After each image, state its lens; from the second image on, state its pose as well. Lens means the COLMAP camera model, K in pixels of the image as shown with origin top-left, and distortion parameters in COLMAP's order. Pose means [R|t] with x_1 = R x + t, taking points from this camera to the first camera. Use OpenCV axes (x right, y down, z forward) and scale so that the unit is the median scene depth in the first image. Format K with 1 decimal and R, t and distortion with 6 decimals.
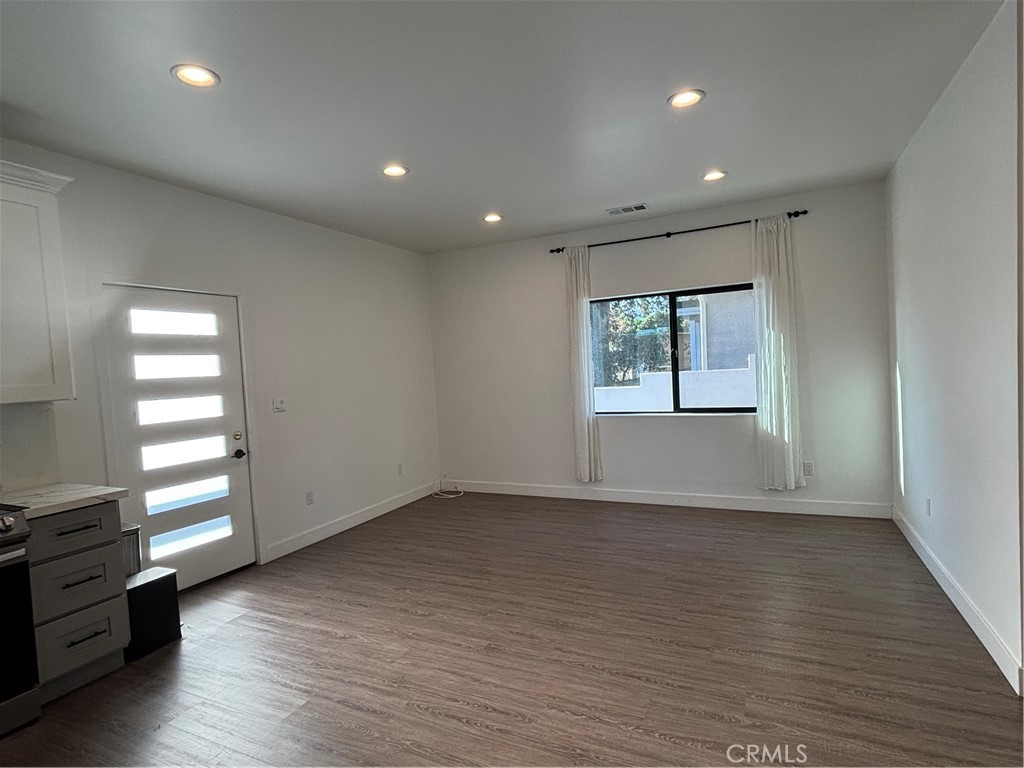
lens RADIAL K [[537.6, 0, 512.0], [0, 537.6, 384.0], [0, 0, 1]] dist [-0.001886, -0.000553]
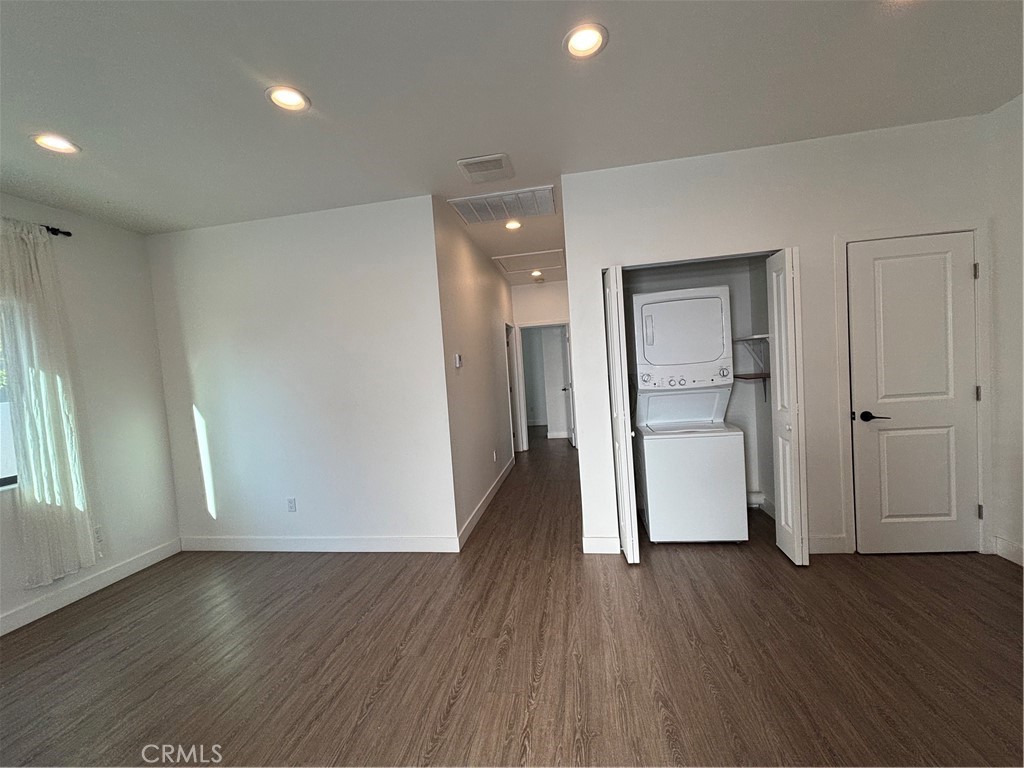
lens RADIAL K [[413.5, 0, 512.0], [0, 413.5, 384.0], [0, 0, 1]] dist [-0.002845, -0.000207]
pose [[-0.279334, 0.036789, 0.959489, -0.299146], [0.113284, 0.993550, -0.005115, -0.001109], [-0.953488, 0.107266, -0.281699, 0.604270]]
